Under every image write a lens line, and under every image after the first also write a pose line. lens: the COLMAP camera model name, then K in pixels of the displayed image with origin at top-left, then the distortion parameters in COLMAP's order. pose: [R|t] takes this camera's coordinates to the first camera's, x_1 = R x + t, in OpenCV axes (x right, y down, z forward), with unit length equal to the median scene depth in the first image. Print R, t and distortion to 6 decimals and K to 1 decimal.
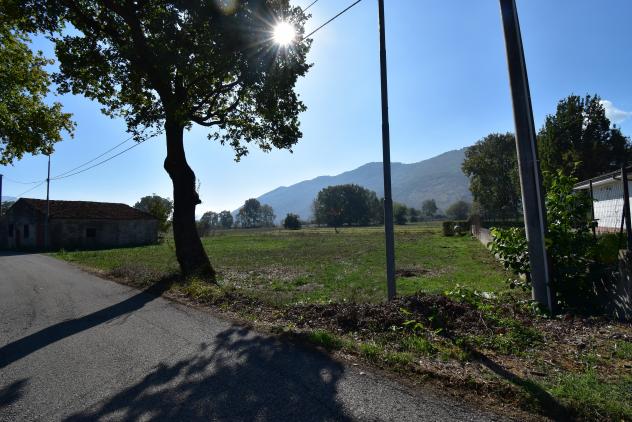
lens RADIAL K [[277.8, 0, 317.3], [0, 277.8, 208.6], [0, 0, 1]] dist [0.010805, -0.019553]
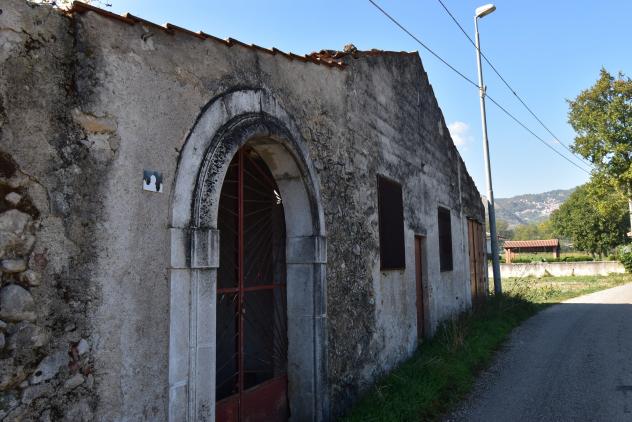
lens RADIAL K [[522.0, 0, 310.3], [0, 522.0, 208.9], [0, 0, 1]] dist [0.012259, -0.039502]
pose [[0.019093, 0.130265, 0.991295, -2.849658], [-0.024811, 0.991232, -0.129779, 0.220397], [-0.999510, -0.022118, 0.022158, 2.132794]]
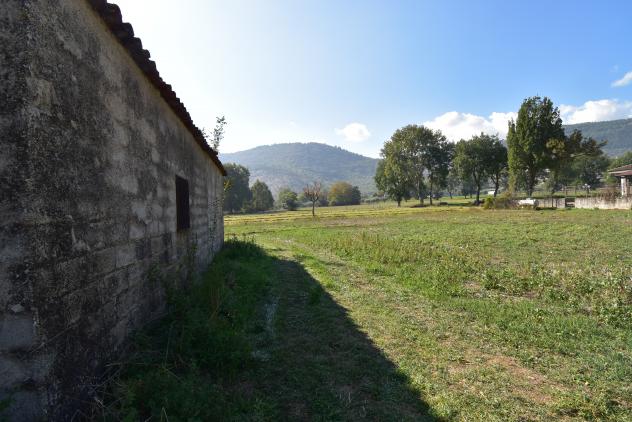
lens RADIAL K [[277.8, 0, 317.5], [0, 277.8, 209.6], [0, 0, 1]] dist [0.010805, -0.019553]
pose [[0.789832, -0.014883, 0.613142, -1.712896], [-0.008150, 0.999363, 0.034757, 0.168050], [-0.613269, -0.032450, 0.789207, 1.652533]]
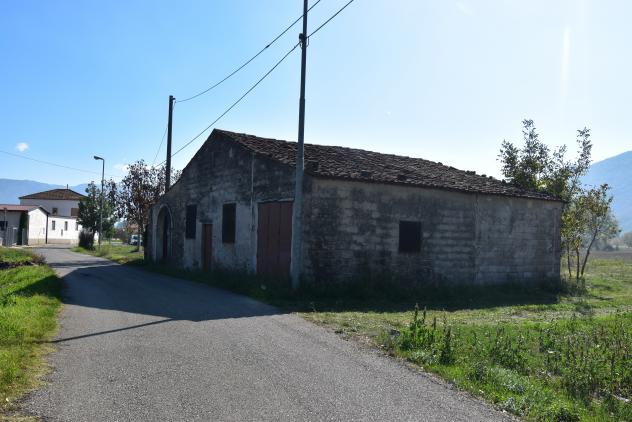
lens RADIAL K [[522.0, 0, 315.2], [0, 522.0, 208.4], [0, 0, 1]] dist [0.012259, -0.039502]
pose [[0.836853, 0.014724, -0.547230, -1.225259], [-0.016825, 0.999858, 0.001173, 0.119343], [0.547169, 0.008225, 0.836982, 1.028597]]
